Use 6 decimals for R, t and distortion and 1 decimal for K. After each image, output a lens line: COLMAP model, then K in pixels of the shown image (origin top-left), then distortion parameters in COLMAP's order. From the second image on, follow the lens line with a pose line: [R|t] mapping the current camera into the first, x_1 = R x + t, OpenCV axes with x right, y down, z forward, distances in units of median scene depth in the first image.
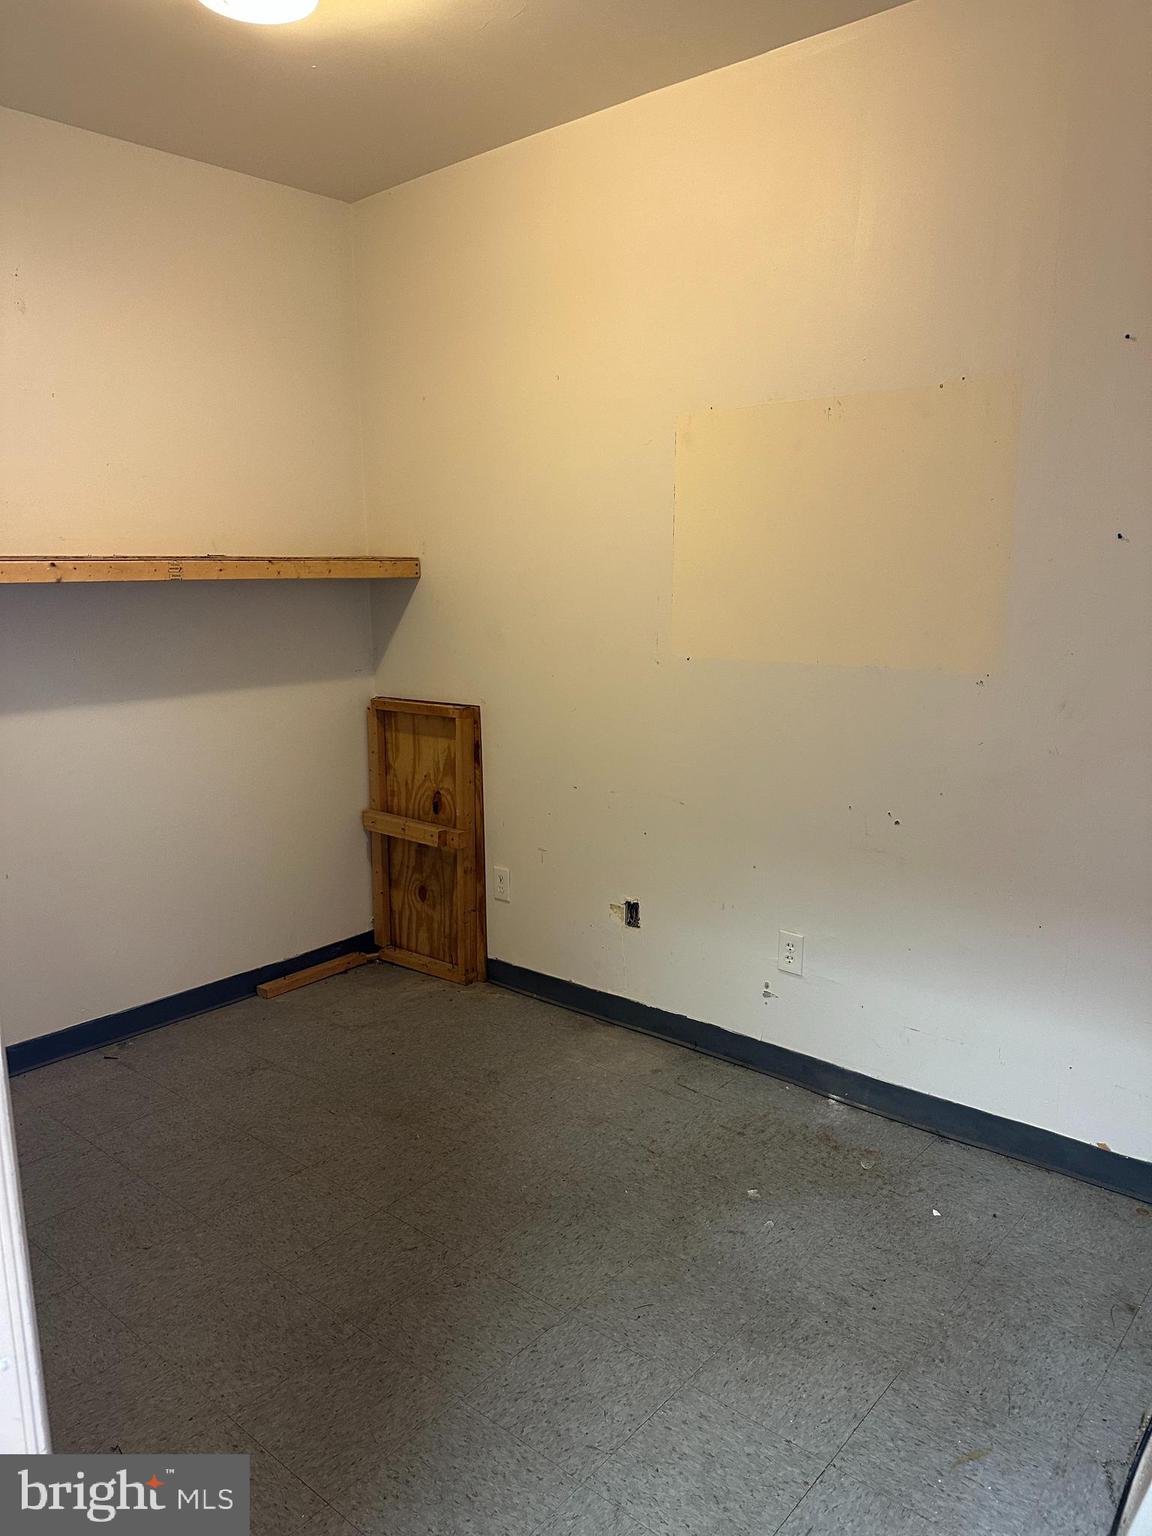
lens RADIAL K [[1072.3, 0, 578.3], [0, 1072.3, 767.5], [0, 0, 1]] dist [0.058847, -0.078616]
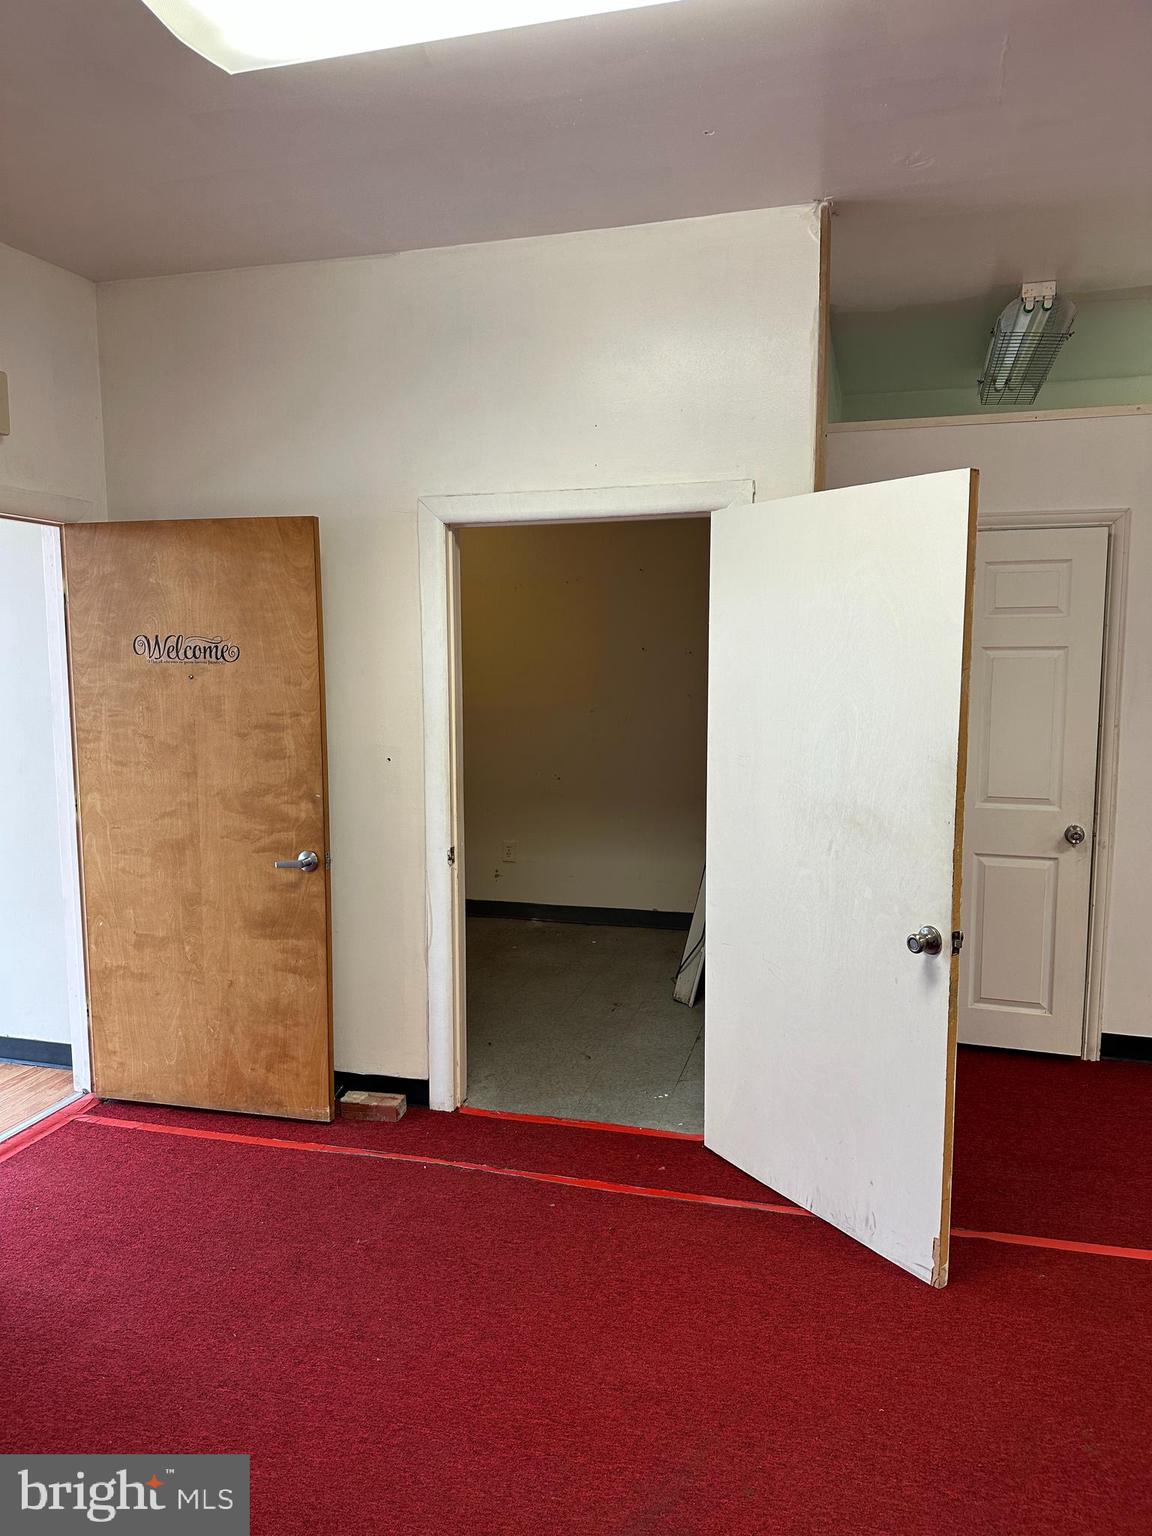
lens RADIAL K [[1072.3, 0, 571.5], [0, 1072.3, 764.2], [0, 0, 1]] dist [0.058847, -0.078616]
pose [[0.902060, -0.035690, 0.430132, -0.590855], [0.073972, 0.994614, -0.072604, 0.176058], [-0.425224, 0.097311, 0.899842, -0.927291]]
